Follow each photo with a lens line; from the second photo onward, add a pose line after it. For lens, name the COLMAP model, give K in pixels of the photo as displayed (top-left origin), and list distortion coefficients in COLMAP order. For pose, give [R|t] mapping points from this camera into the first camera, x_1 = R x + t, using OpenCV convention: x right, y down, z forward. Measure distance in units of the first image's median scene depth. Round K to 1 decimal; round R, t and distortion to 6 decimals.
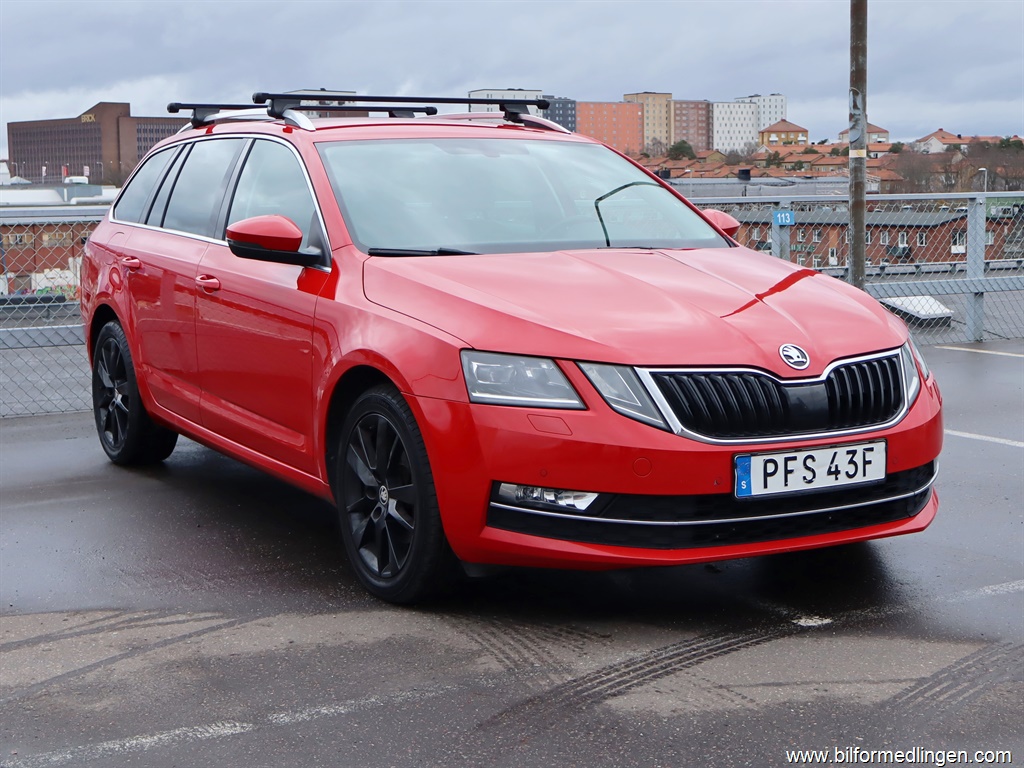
lens RADIAL K [[1673.5, 0, 461.6], [0, 1673.5, 363.7], [0, 0, 1]] dist [0.004592, 0.019212]
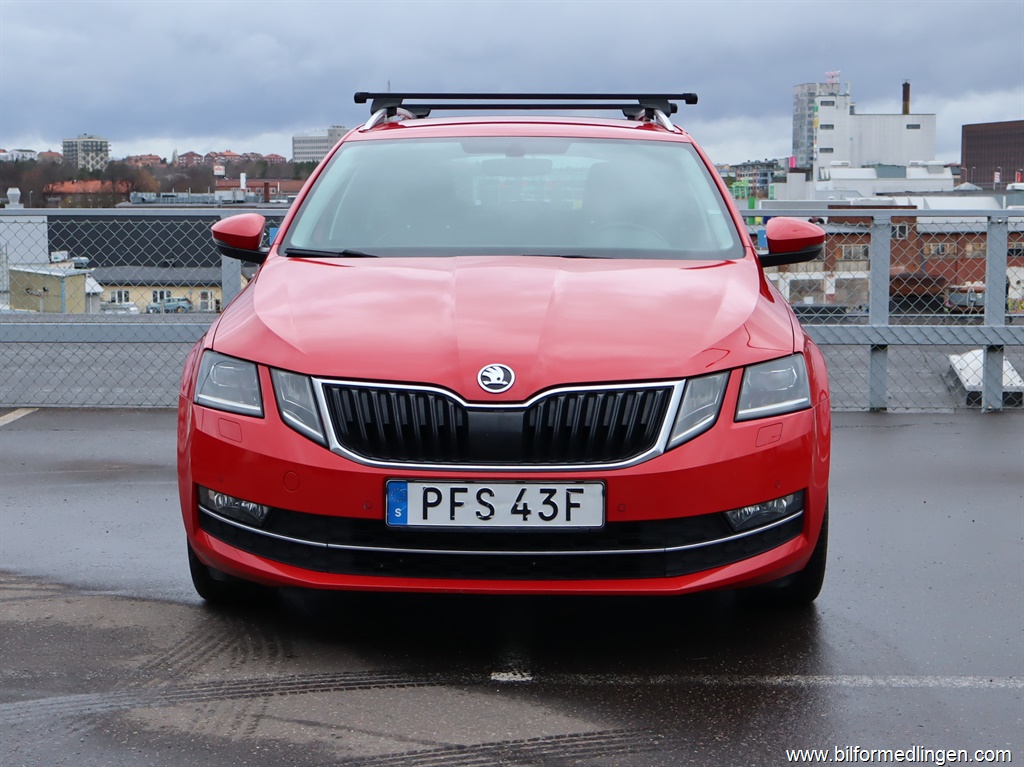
lens RADIAL K [[1763.6, 0, 426.0], [0, 1763.6, 385.1], [0, 0, 1]] dist [-0.001743, 0.027624]
pose [[0.849526, 0.067075, -0.523265, 0.677753], [-0.065413, 0.997623, 0.021682, -0.019215], [0.523475, 0.015809, 0.851894, 0.180503]]
